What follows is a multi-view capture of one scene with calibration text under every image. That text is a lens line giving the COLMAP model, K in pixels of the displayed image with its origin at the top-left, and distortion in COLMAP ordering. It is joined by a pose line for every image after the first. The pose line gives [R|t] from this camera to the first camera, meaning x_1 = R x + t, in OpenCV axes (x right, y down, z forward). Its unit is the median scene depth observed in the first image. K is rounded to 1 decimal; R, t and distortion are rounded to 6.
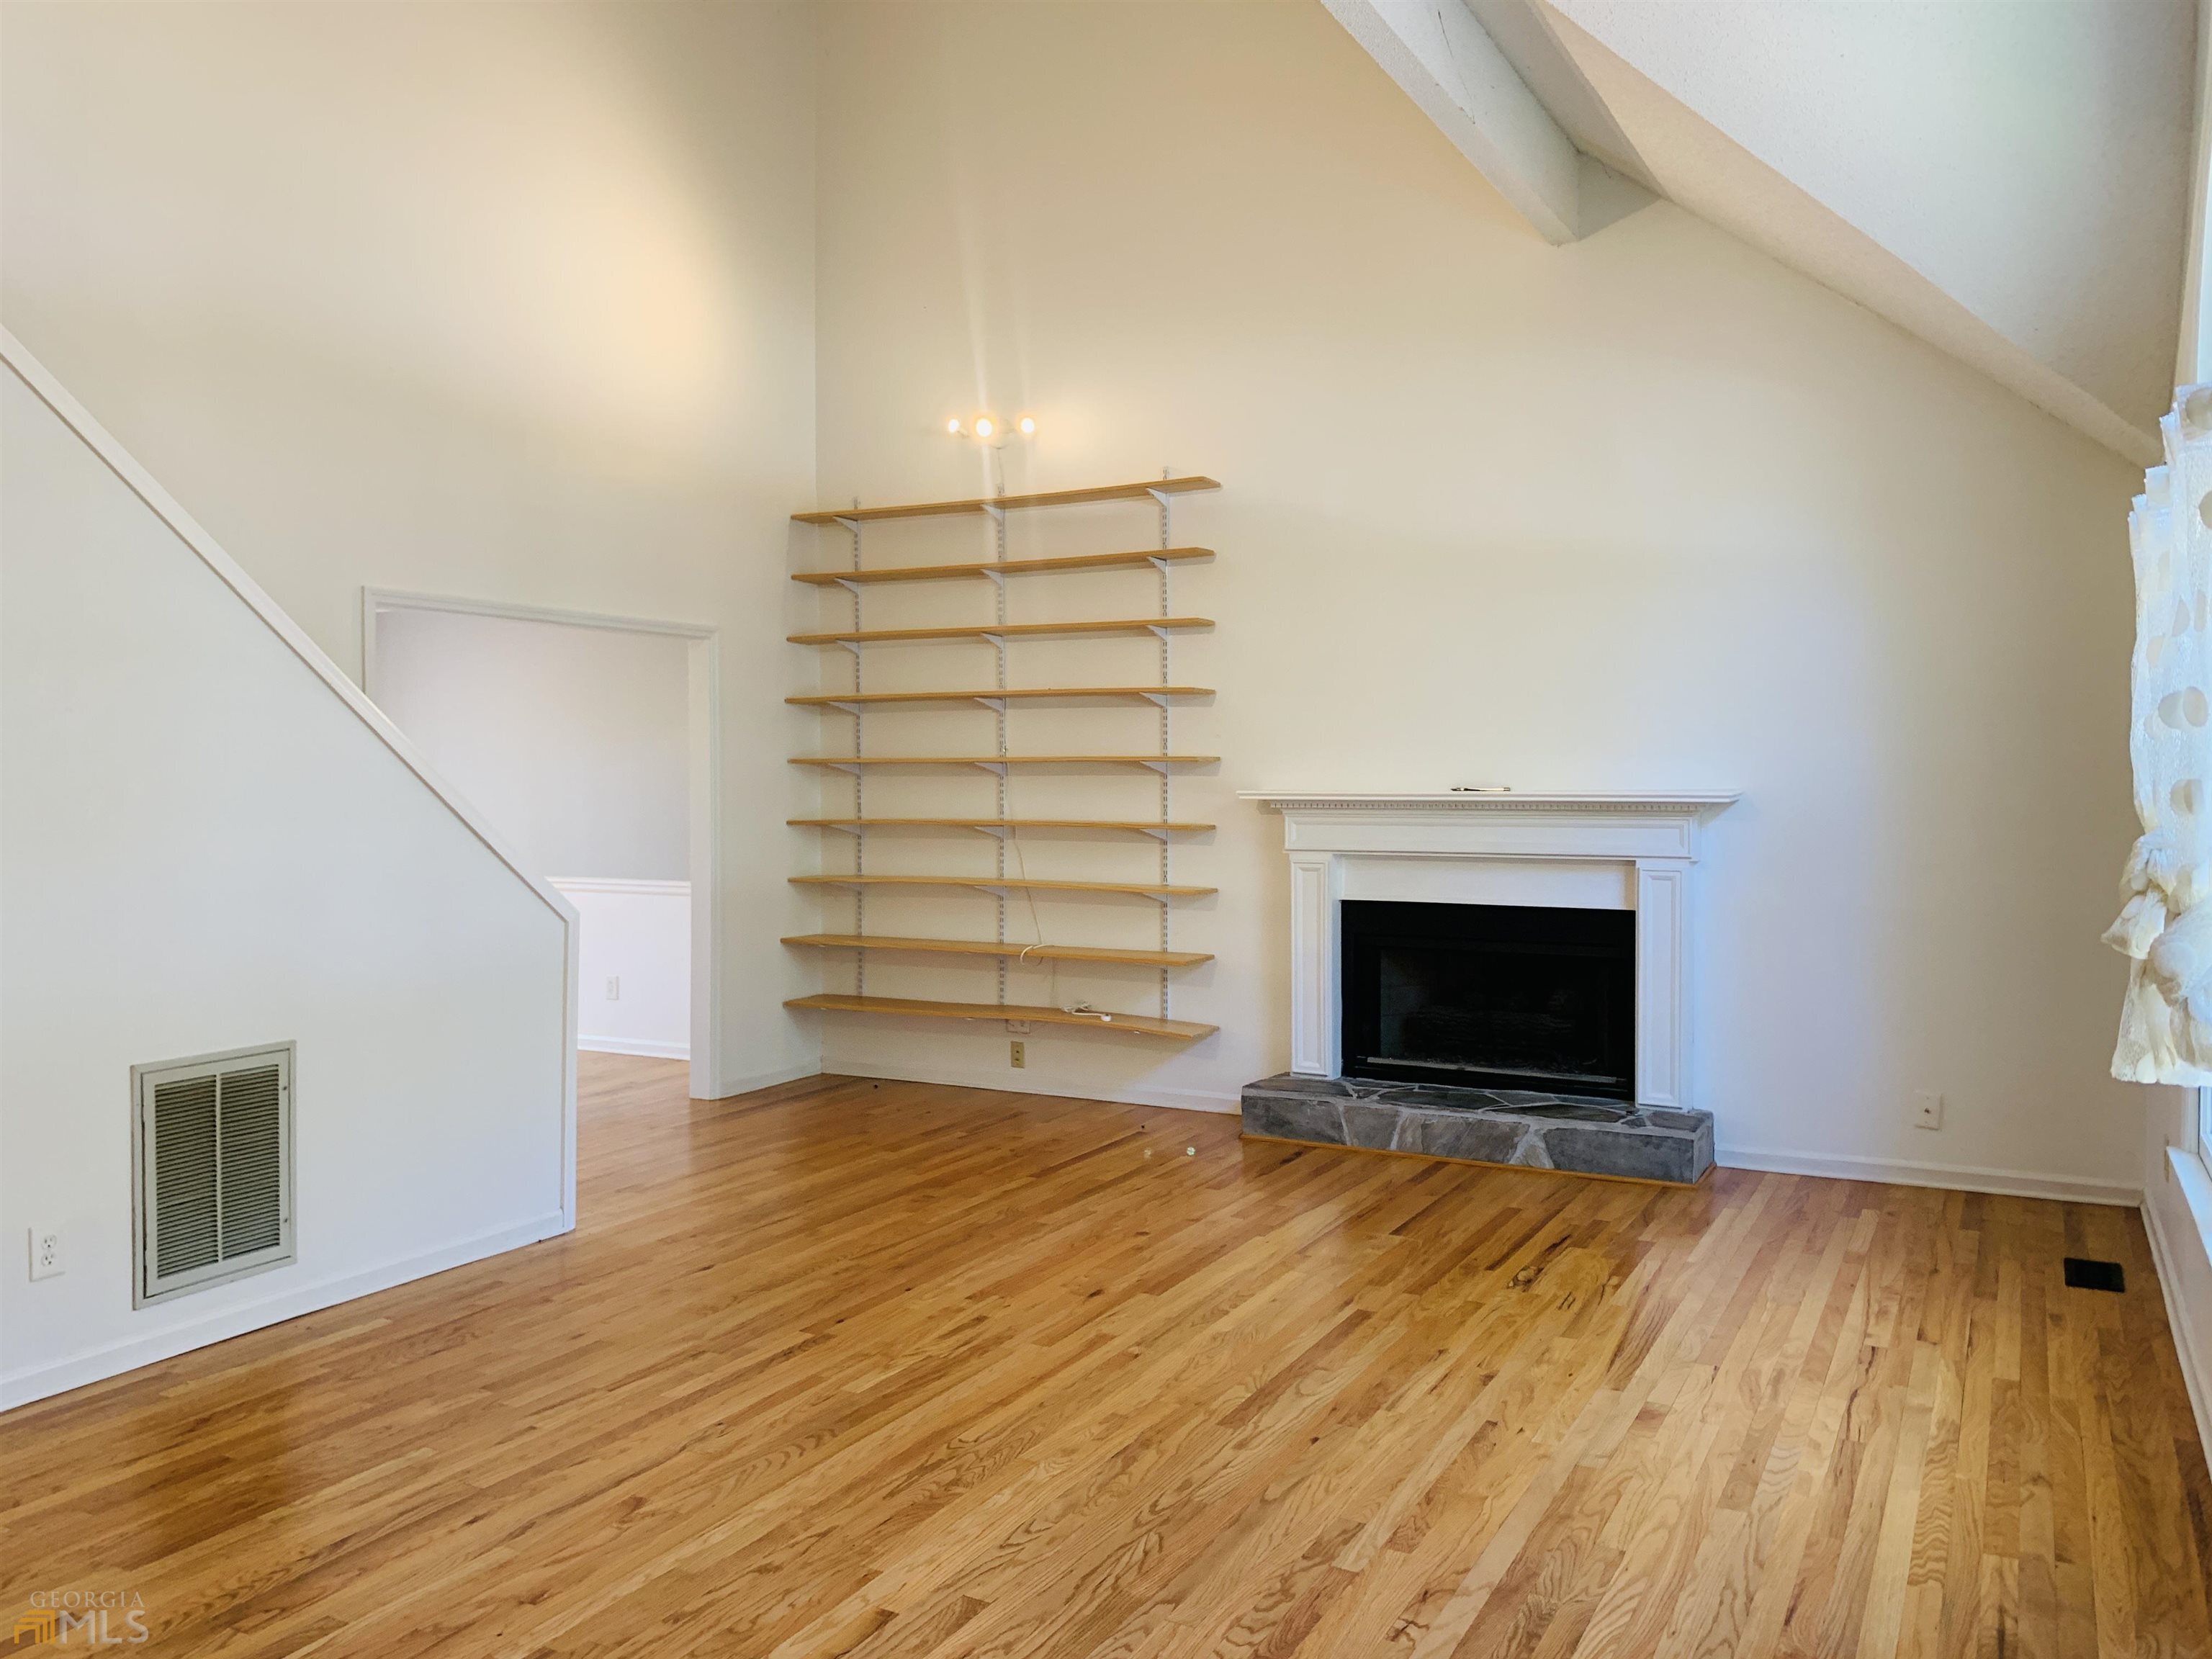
lens RADIAL K [[1693.8, 0, 1101.1], [0, 1693.8, 811.6], [0, 0, 1]] dist [0.050800, -0.066491]
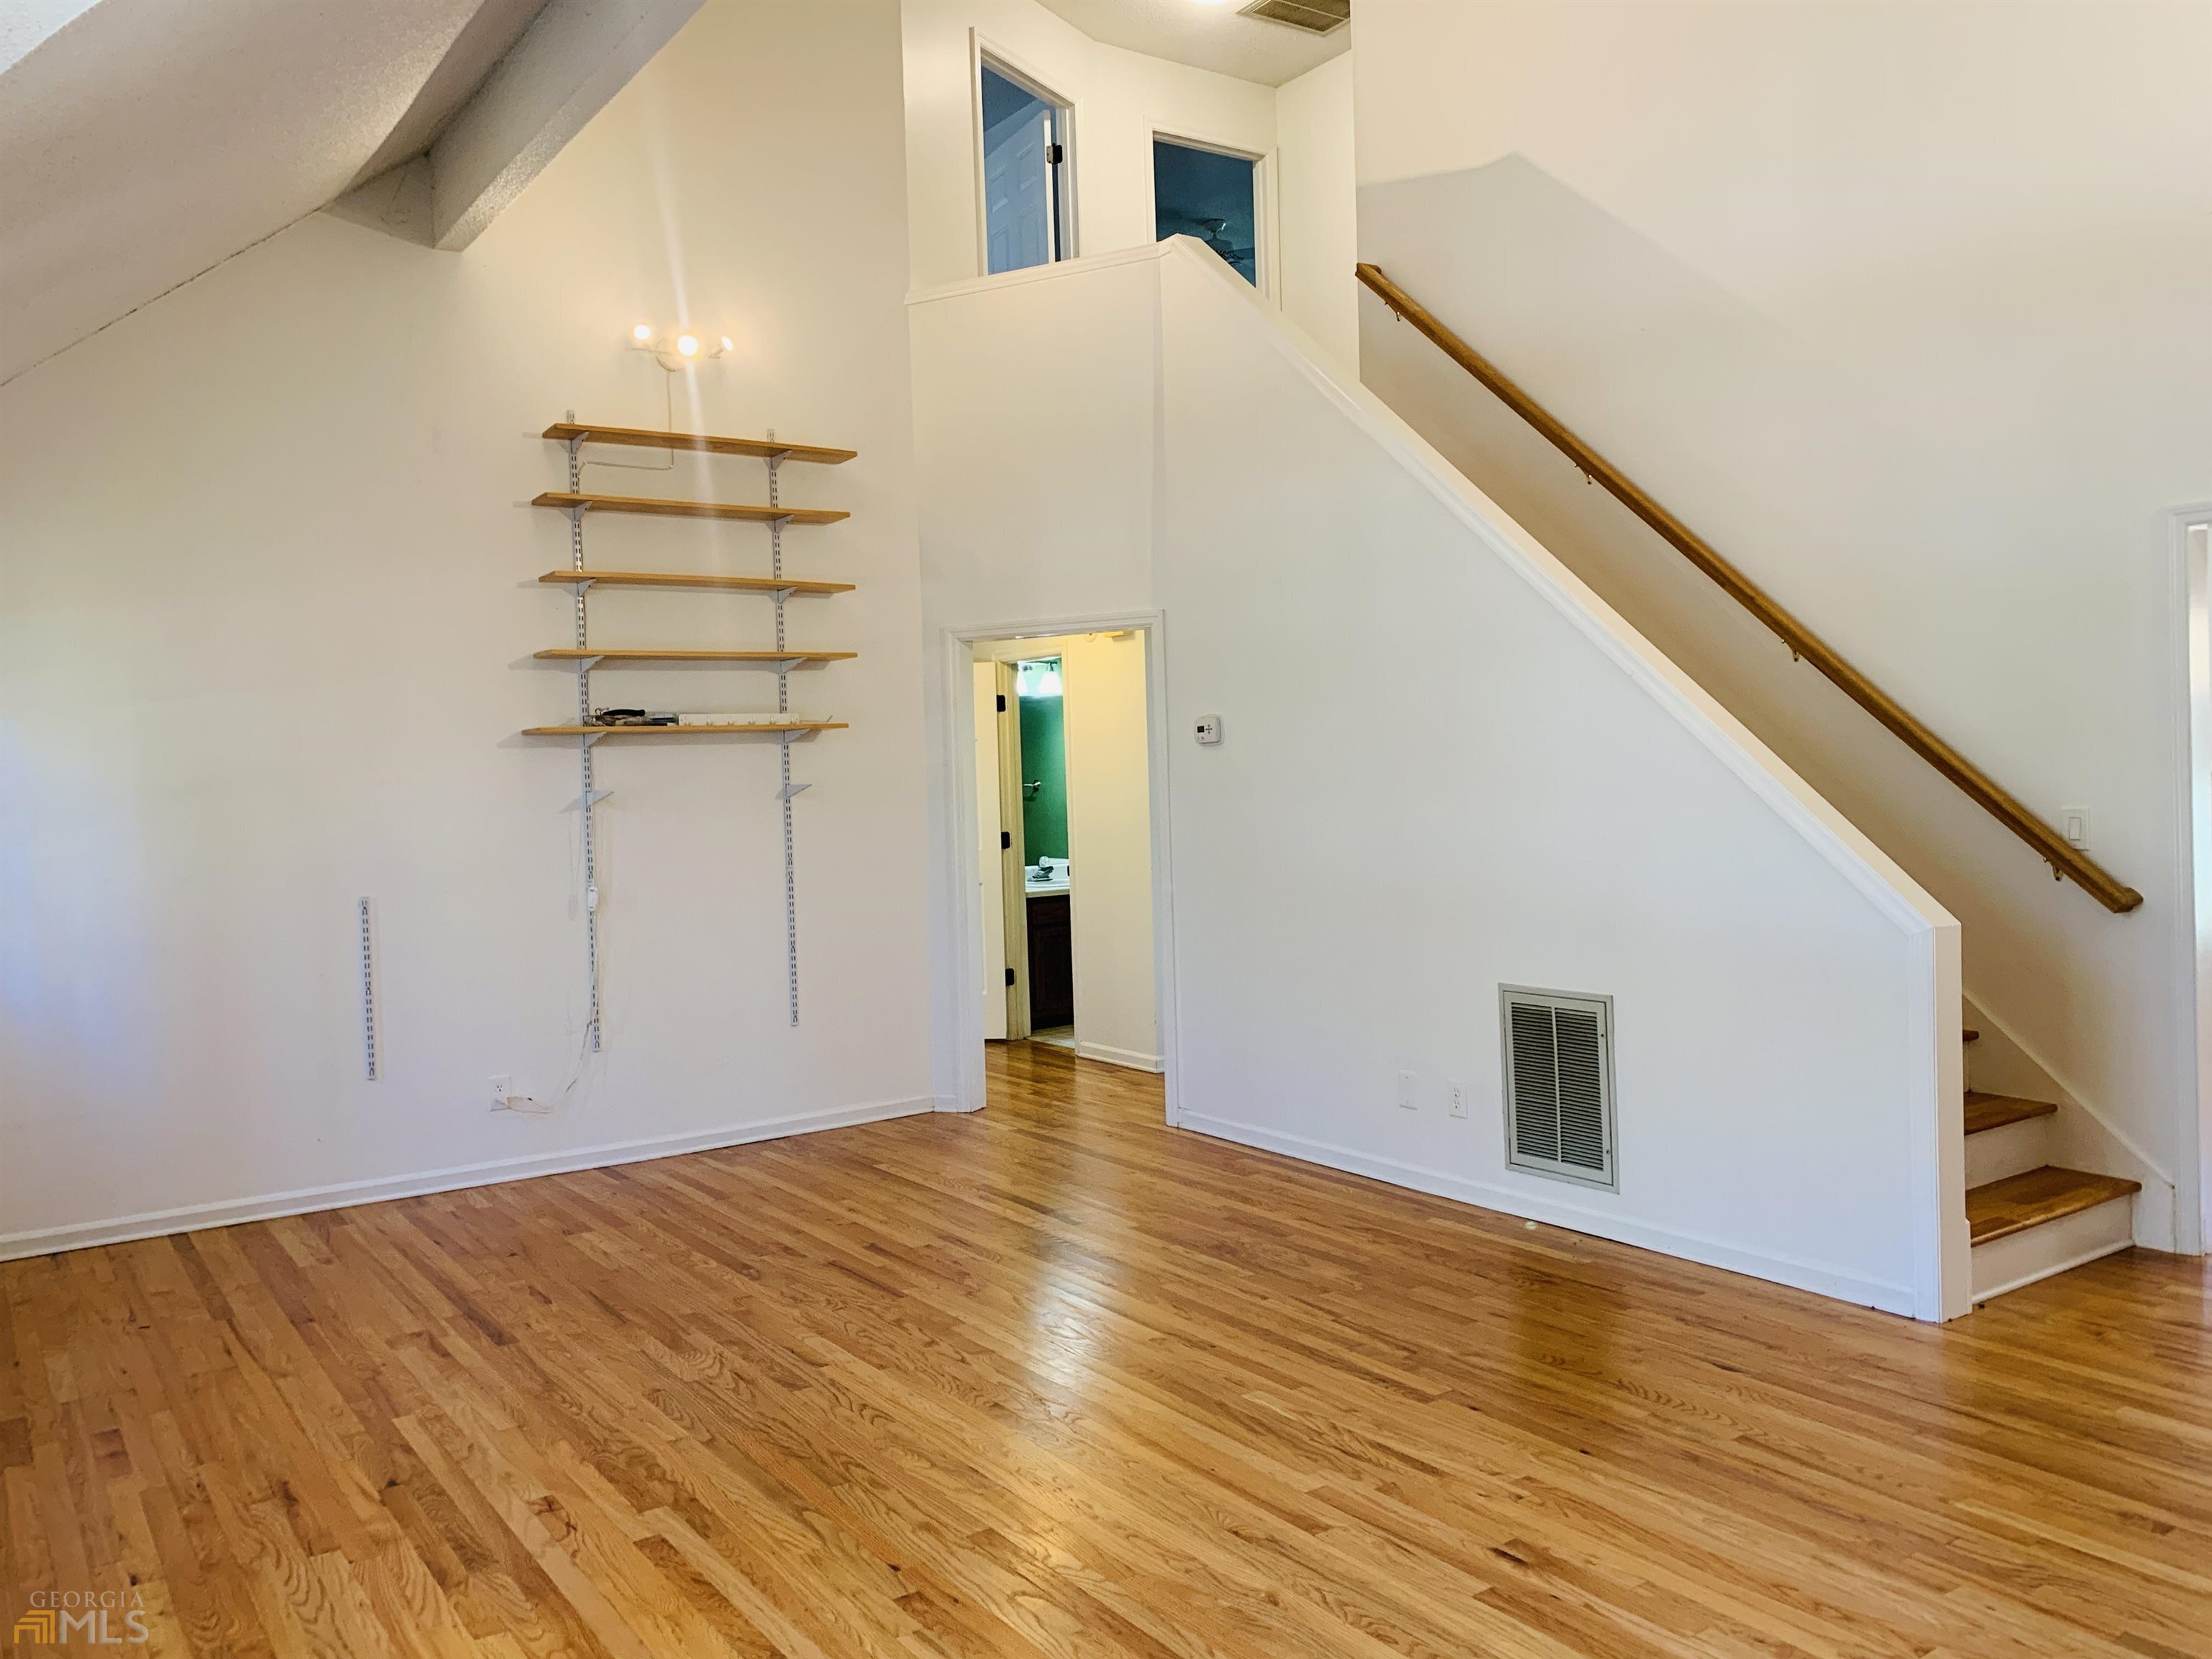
lens RADIAL K [[1693.8, 0, 1101.1], [0, 1693.8, 811.6], [0, 0, 1]] dist [0.050800, -0.066491]
pose [[-0.443268, 0.042421, -0.895385, 0.695554], [0.013289, 0.999081, 0.040755, -0.039056], [0.896291, 0.006167, -0.443424, 1.227070]]
